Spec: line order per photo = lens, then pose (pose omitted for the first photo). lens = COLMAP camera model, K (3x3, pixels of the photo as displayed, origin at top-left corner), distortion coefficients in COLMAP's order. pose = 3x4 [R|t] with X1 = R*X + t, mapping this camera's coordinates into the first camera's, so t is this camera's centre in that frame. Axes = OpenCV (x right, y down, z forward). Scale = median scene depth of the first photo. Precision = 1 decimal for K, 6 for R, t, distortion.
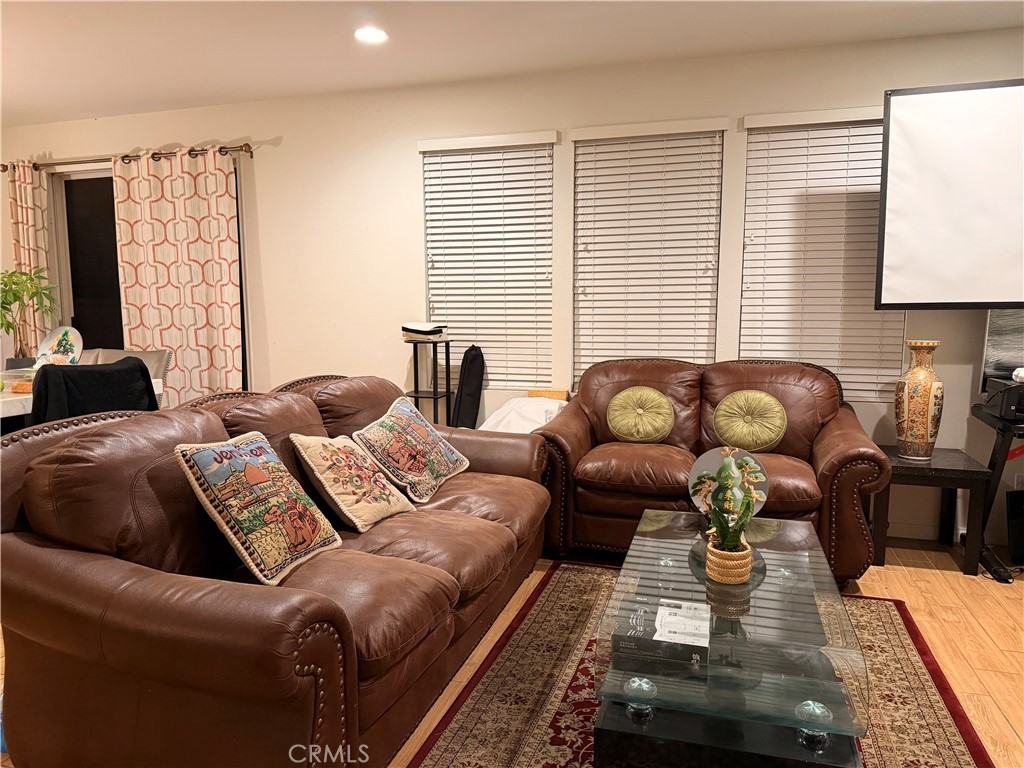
lens RADIAL K [[729.7, 0, 509.6], [0, 729.7, 388.8], [0, 0, 1]] dist [0.040012, -0.027549]
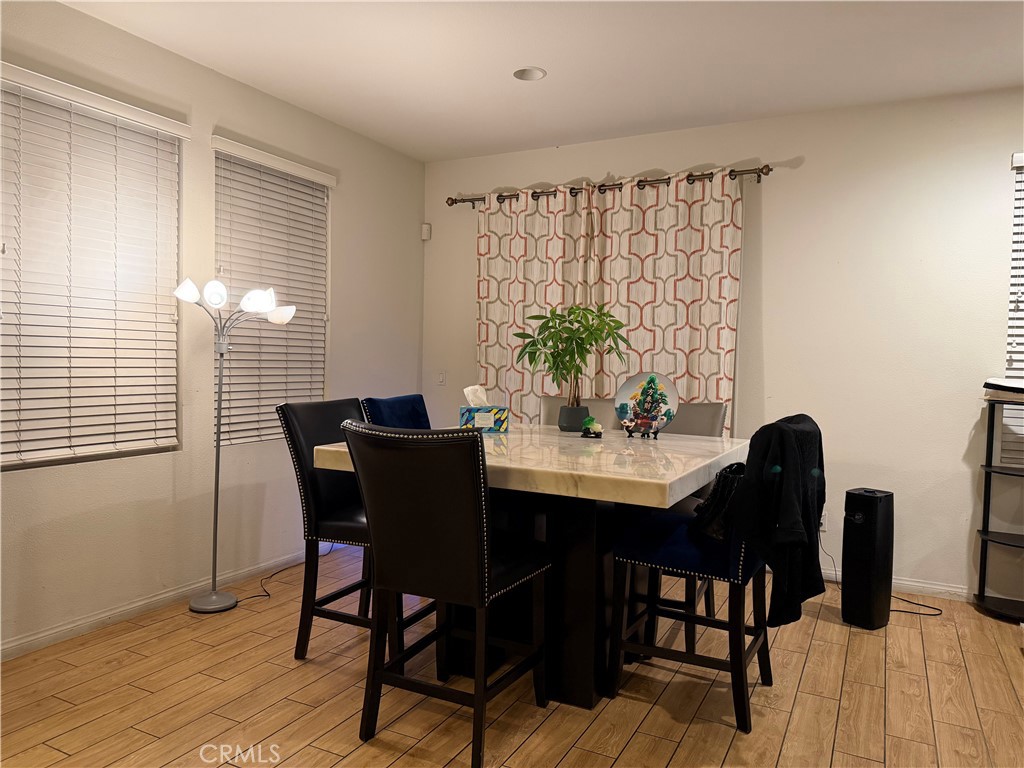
lens RADIAL K [[729.7, 0, 513.3], [0, 729.7, 387.5], [0, 0, 1]] dist [0.040012, -0.027549]
pose [[0.988346, 0.029110, -0.149418, -0.499013], [-0.040560, 0.996420, -0.074169, 0.000630], [0.146724, 0.079365, 0.985988, 0.128185]]
